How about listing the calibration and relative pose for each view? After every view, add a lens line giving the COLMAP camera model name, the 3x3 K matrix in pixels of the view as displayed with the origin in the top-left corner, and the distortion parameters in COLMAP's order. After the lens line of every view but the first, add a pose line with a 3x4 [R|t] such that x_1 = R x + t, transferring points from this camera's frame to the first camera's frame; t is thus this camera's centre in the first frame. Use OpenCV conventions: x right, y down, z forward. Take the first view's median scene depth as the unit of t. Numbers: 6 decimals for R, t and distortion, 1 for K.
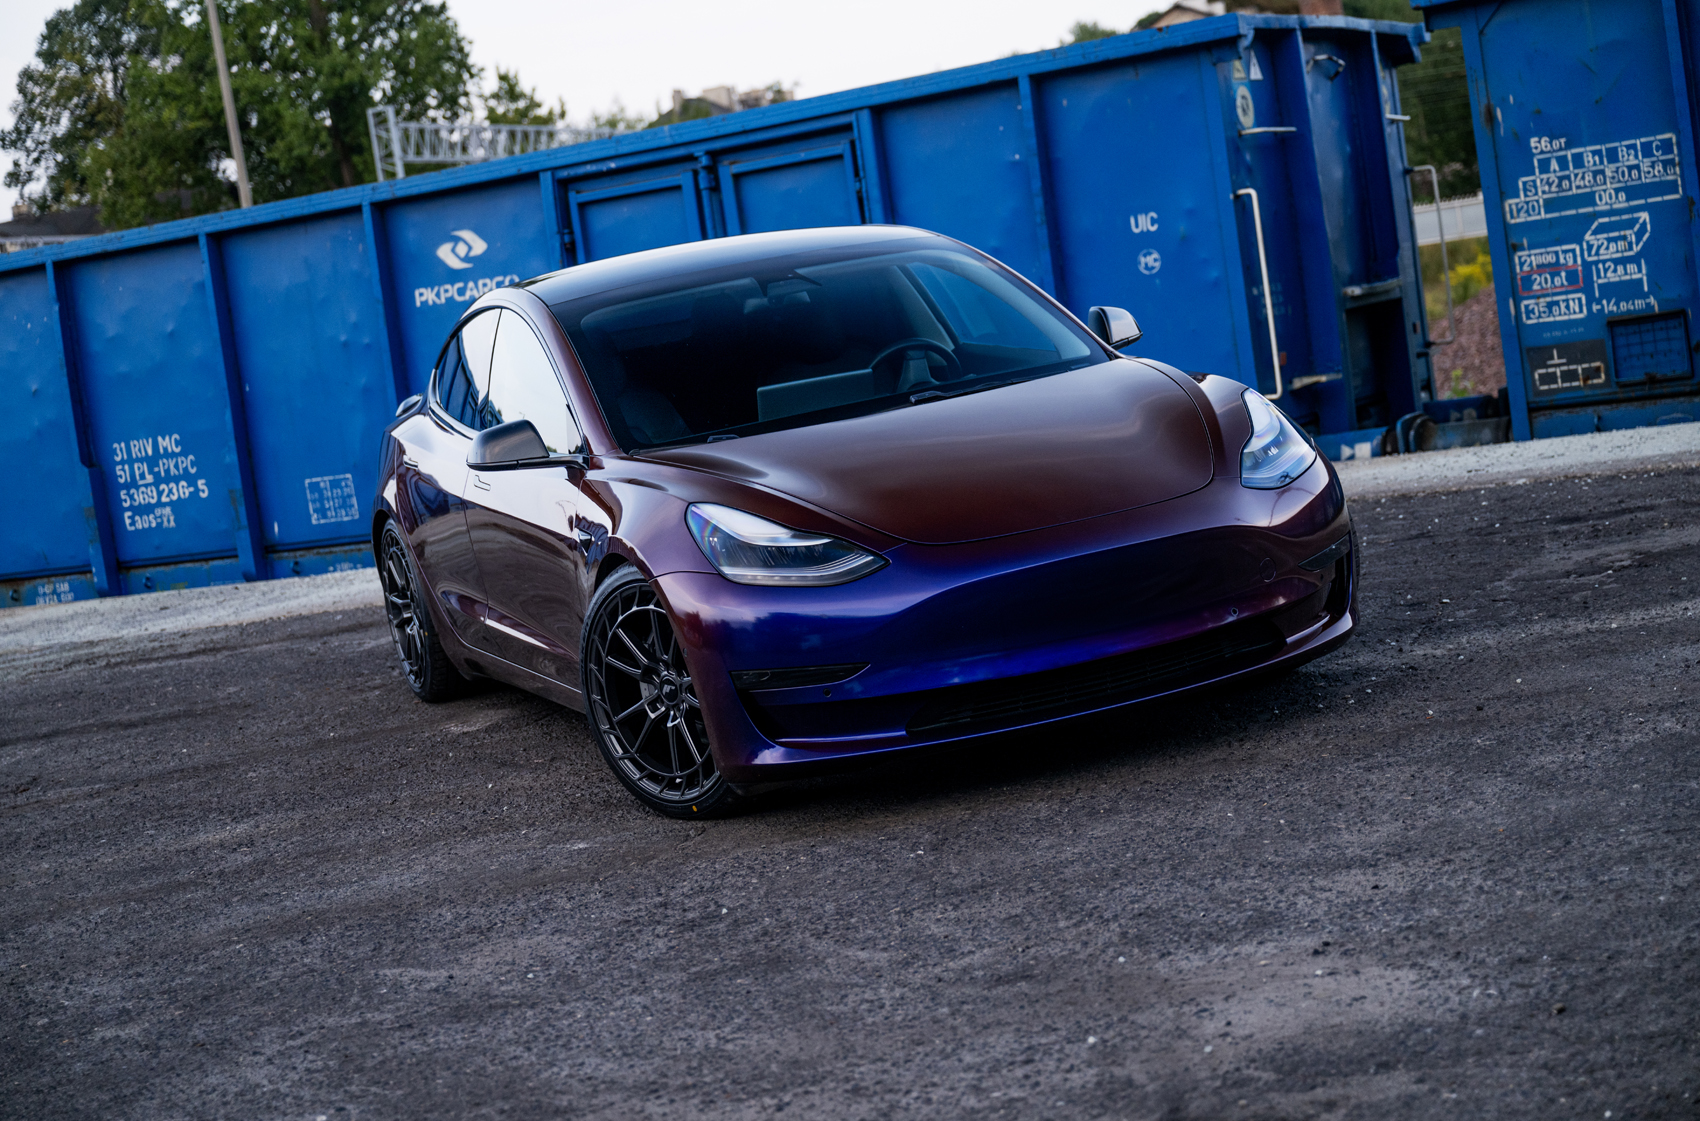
lens RADIAL K [[2873.5, 0, 850.3], [0, 2873.5, 563.4], [0, 0, 1]] dist [-0.004072, 0.000000]
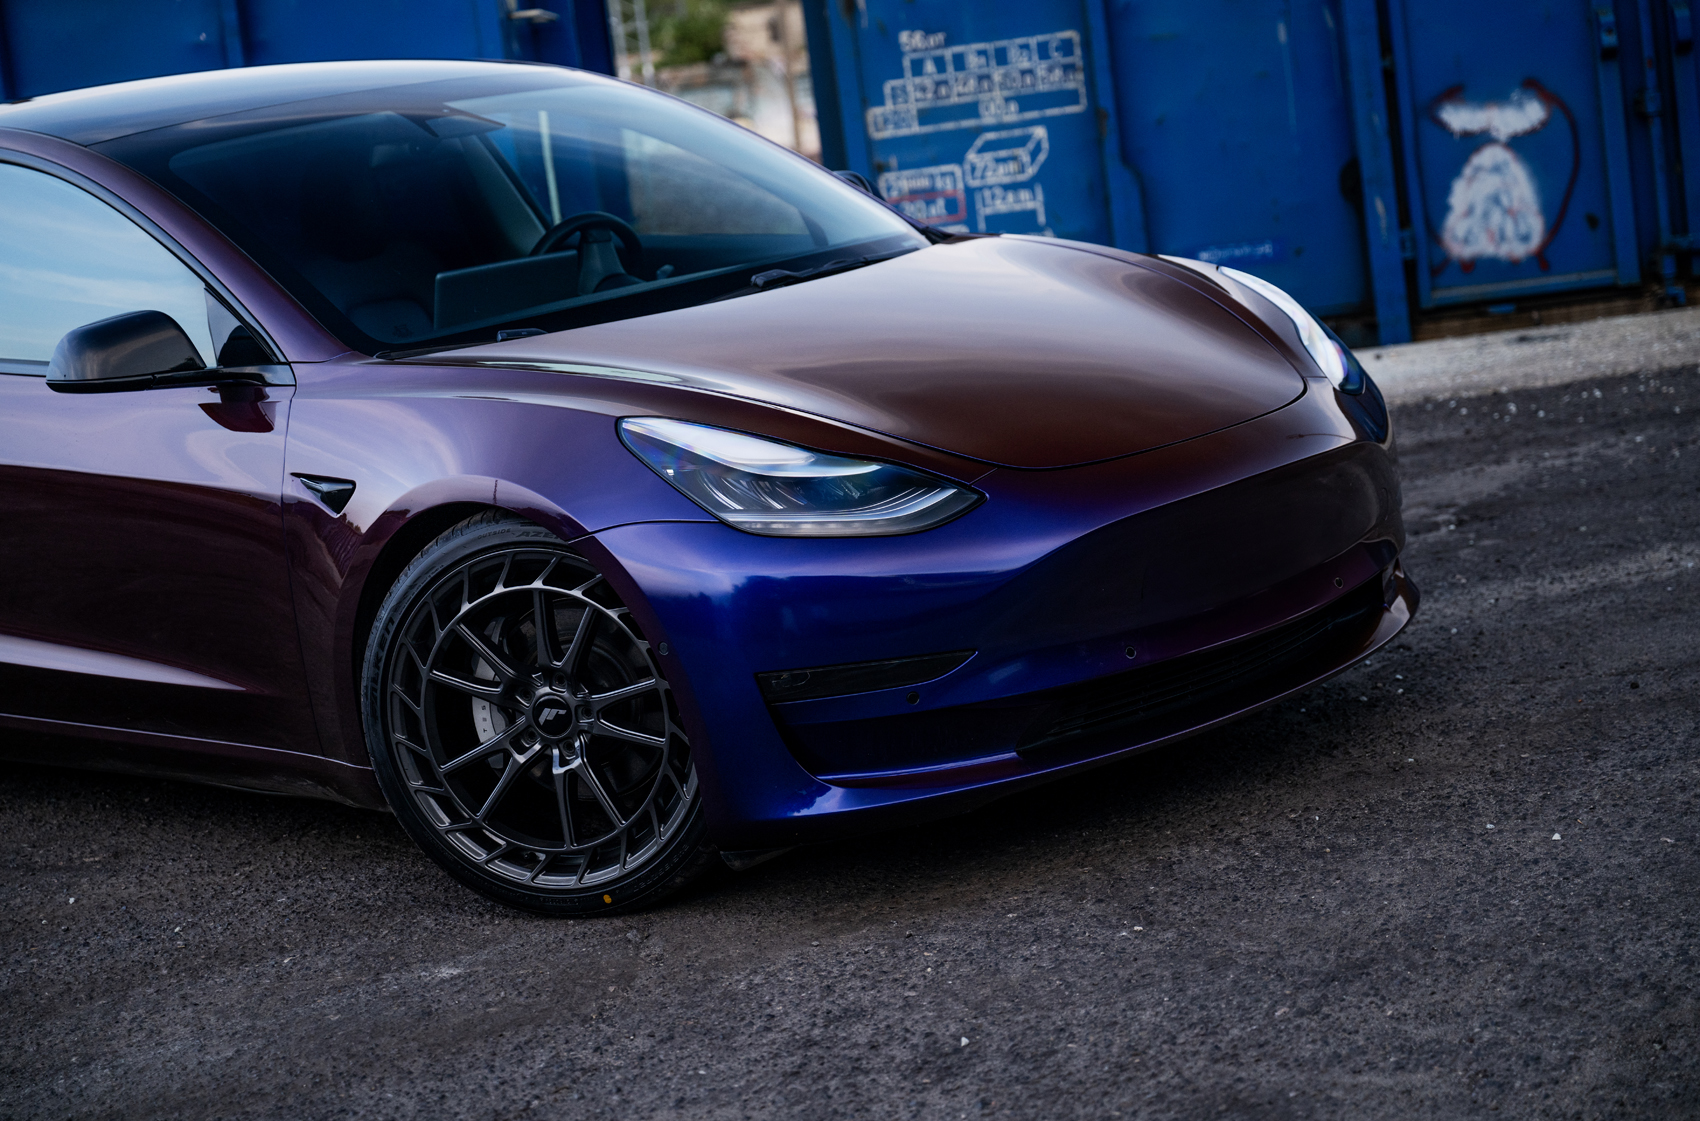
lens RADIAL K [[3280.3, 0, 849.2], [0, 3280.3, 556.7], [0, 0, 1]] dist [0.009763, 0.000000]
pose [[0.891023, -0.024892, 0.453275, -0.199104], [0.036447, 0.999195, -0.016775, 0.013979], [-0.452492, 0.031468, 0.891213, 0.193264]]
